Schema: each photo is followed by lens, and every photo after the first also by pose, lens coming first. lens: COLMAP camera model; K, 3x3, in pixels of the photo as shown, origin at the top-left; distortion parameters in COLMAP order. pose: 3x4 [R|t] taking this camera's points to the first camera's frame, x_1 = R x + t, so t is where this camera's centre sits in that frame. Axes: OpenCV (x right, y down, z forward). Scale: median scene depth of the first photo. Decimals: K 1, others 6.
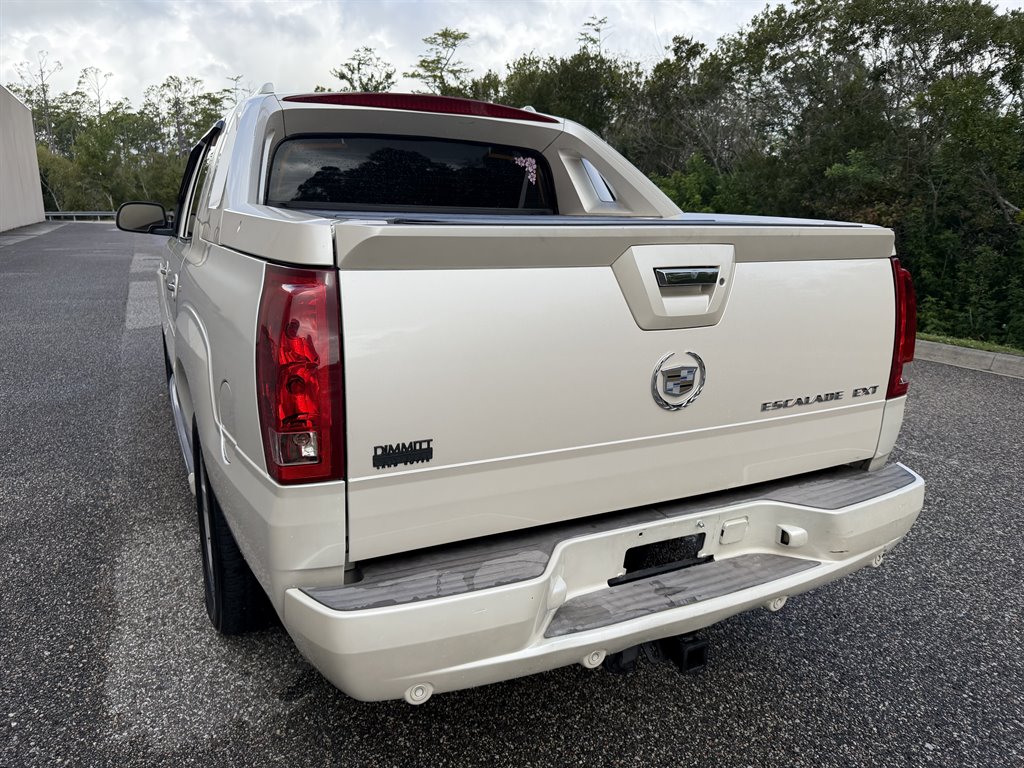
lens RADIAL K [[725.6, 0, 510.9], [0, 725.6, 386.3], [0, 0, 1]] dist [0.007786, -0.014898]
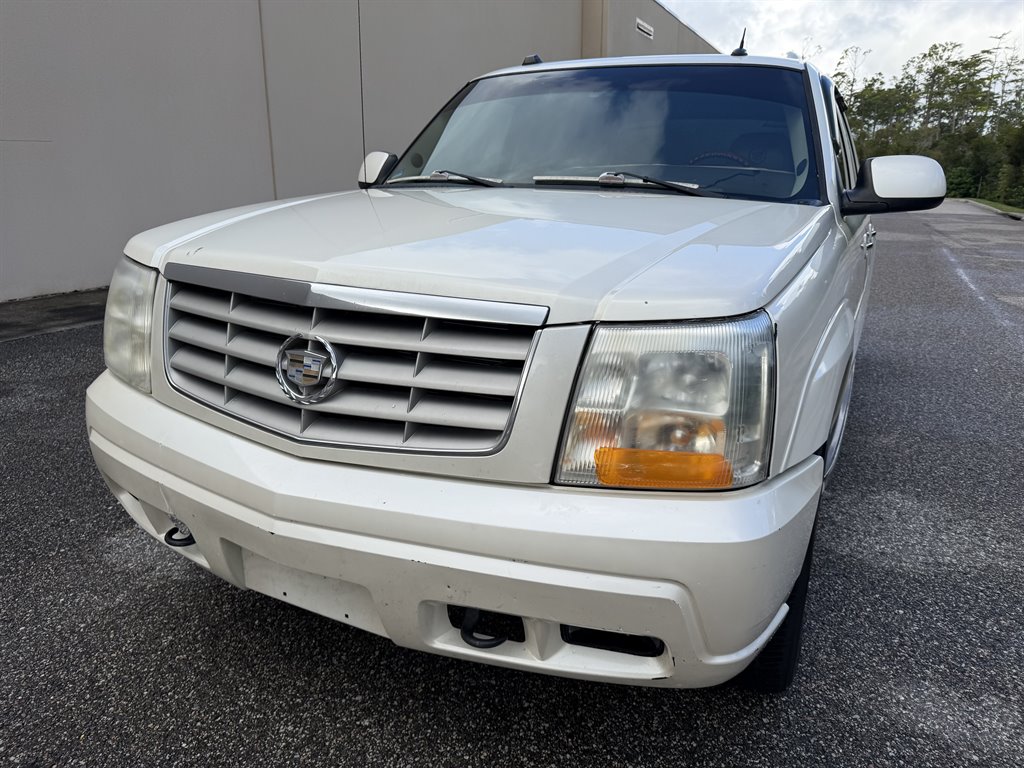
lens RADIAL K [[725.6, 0, 517.0], [0, 725.6, 385.1], [0, 0, 1]] dist [0.007786, -0.014898]
pose [[0.613423, 0.204254, -0.762884, 0.743476], [-0.182409, 0.976501, 0.114776, -0.084892], [0.768400, 0.068751, 0.636266, 0.547115]]
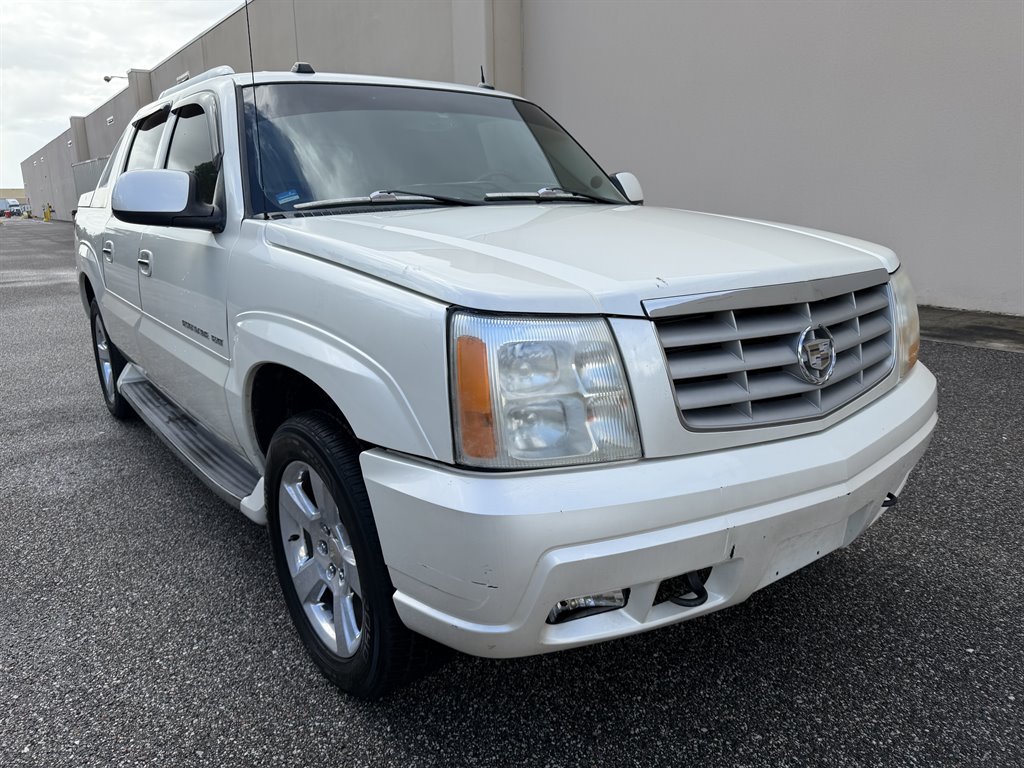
lens RADIAL K [[725.6, 0, 509.8], [0, 725.6, 379.8], [0, 0, 1]] dist [0.007786, -0.014898]
pose [[0.981279, -0.087402, 0.171617, -0.250089], [0.082922, 0.996006, 0.033119, -0.021122], [-0.173826, -0.018268, 0.984607, 0.143061]]
